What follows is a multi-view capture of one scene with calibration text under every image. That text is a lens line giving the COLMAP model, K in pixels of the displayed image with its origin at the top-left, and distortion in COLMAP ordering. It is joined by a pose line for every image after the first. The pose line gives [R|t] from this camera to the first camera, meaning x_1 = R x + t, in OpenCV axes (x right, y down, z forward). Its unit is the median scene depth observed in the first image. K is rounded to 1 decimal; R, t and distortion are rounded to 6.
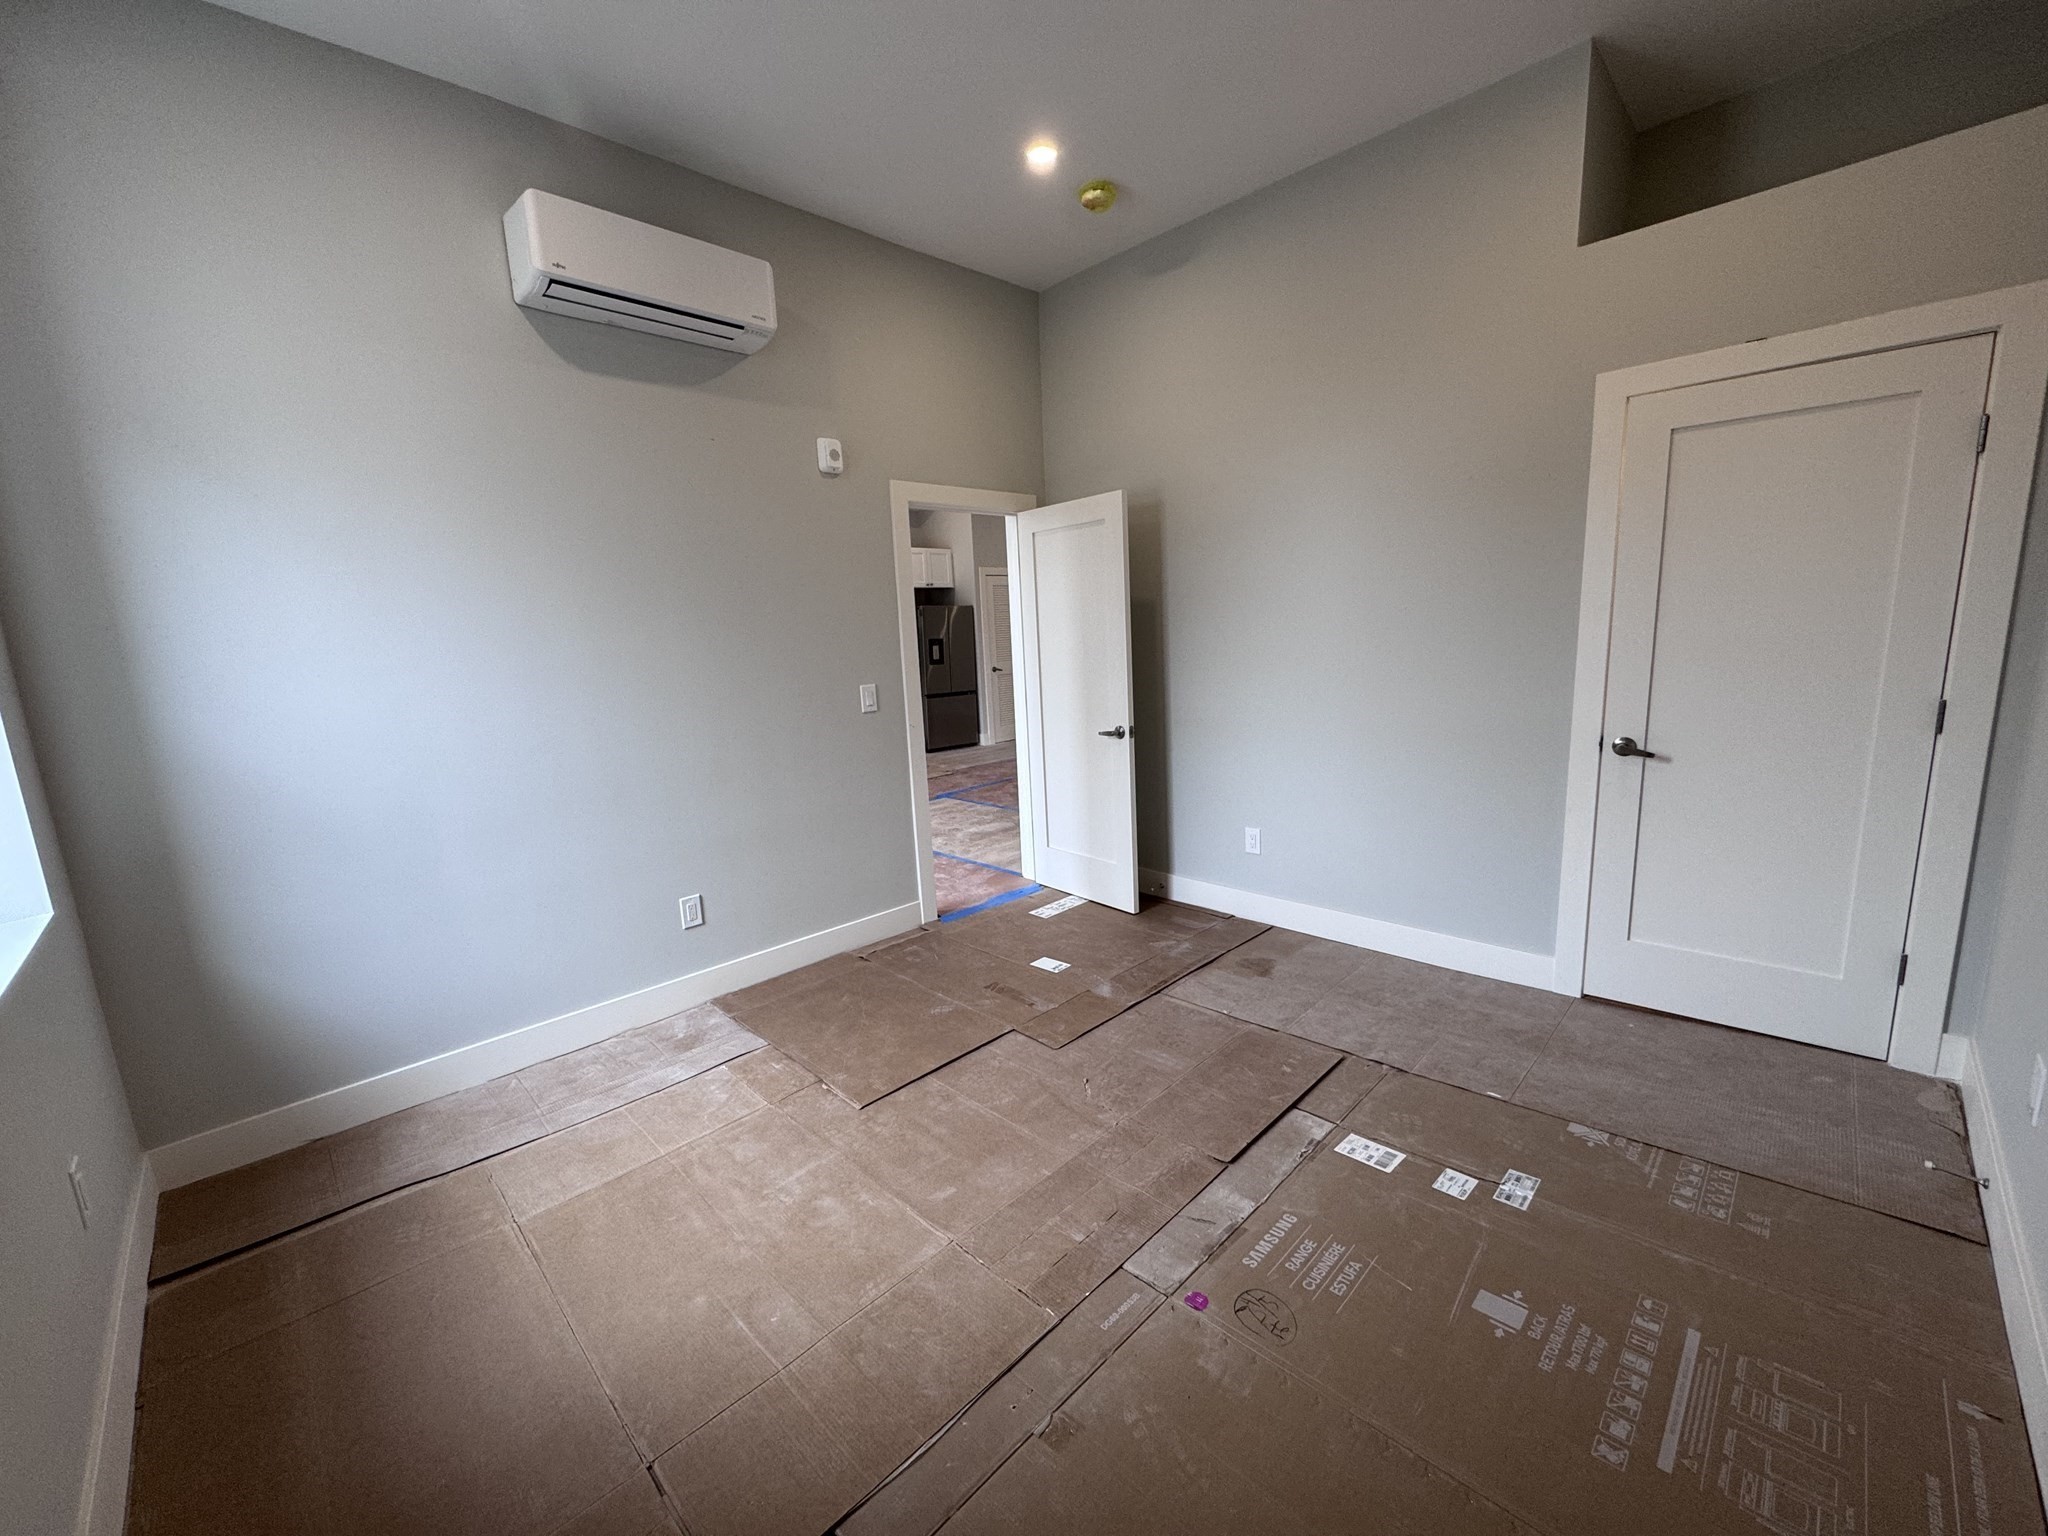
lens RADIAL K [[813.9, 0, 1024.0], [0, 813.9, 768.0], [0, 0, 1]] dist [0.000263, -0.000001]
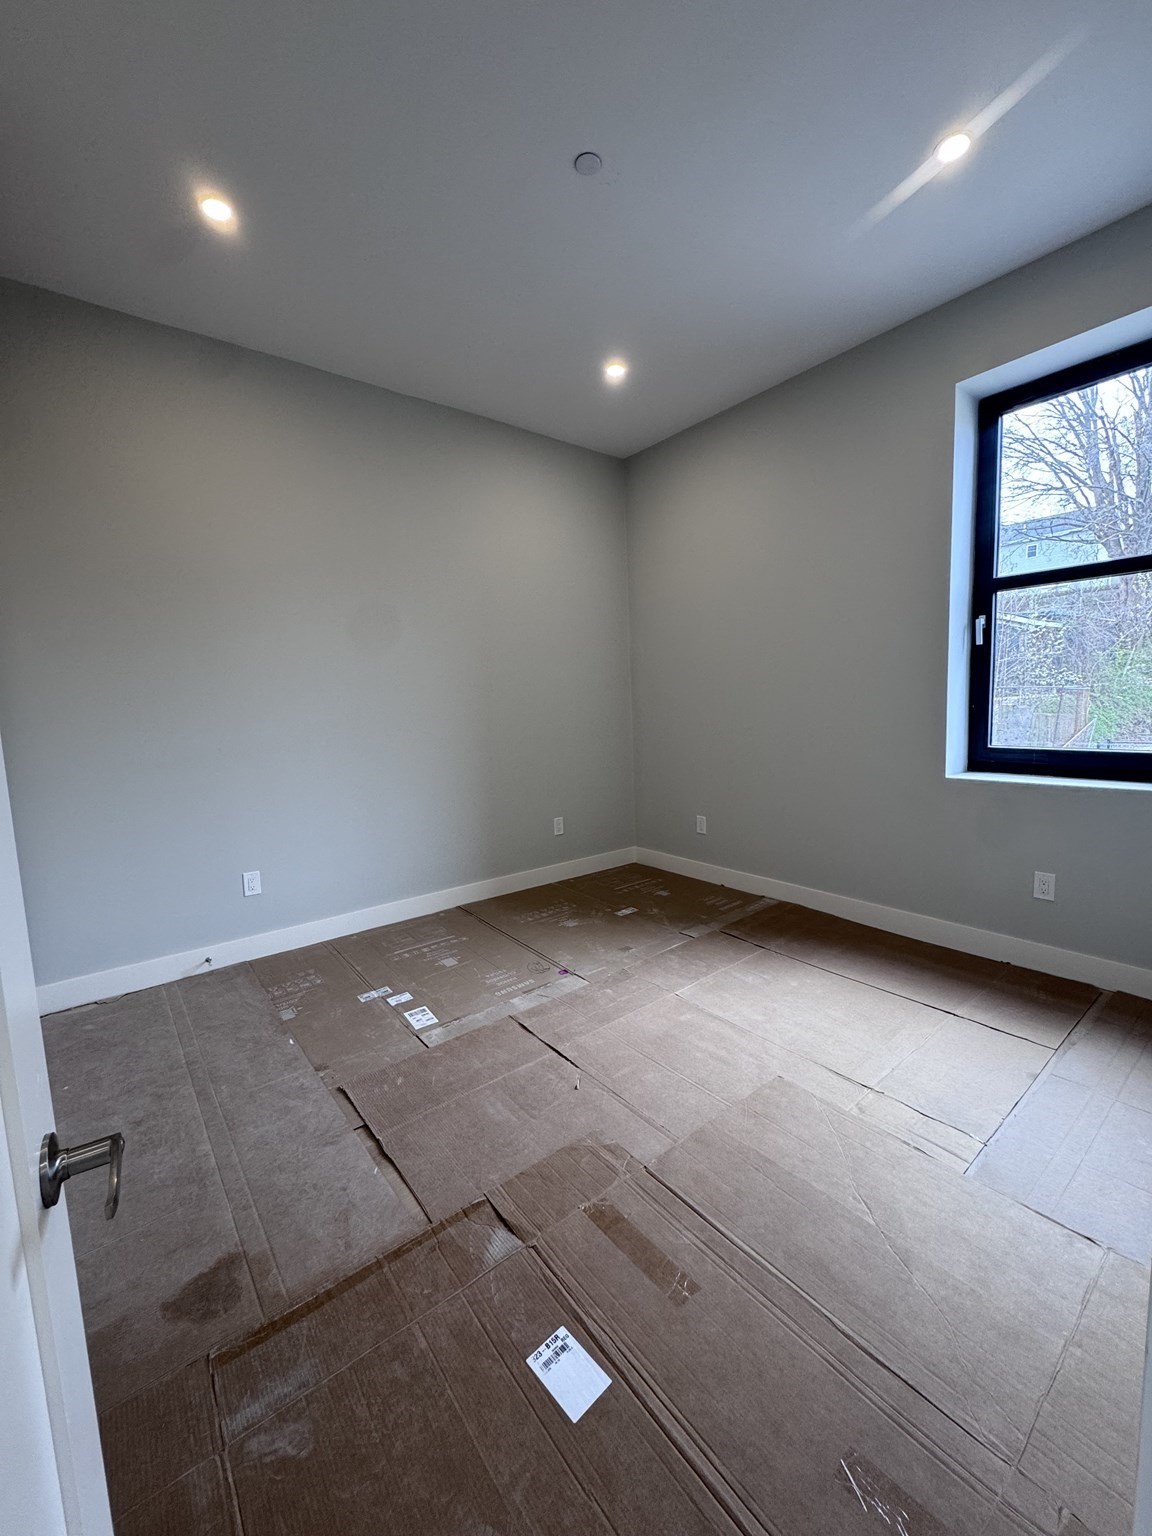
lens RADIAL K [[610.4, 0, 576.0], [0, 610.4, 768.0], [0, 0, 1]] dist [0.000263, -0.000001]
pose [[-0.989544, 0.071234, 0.125412, -0.072863], [0.103588, 0.956046, 0.274310, -0.327077], [-0.100360, 0.284433, -0.953429, 2.153430]]
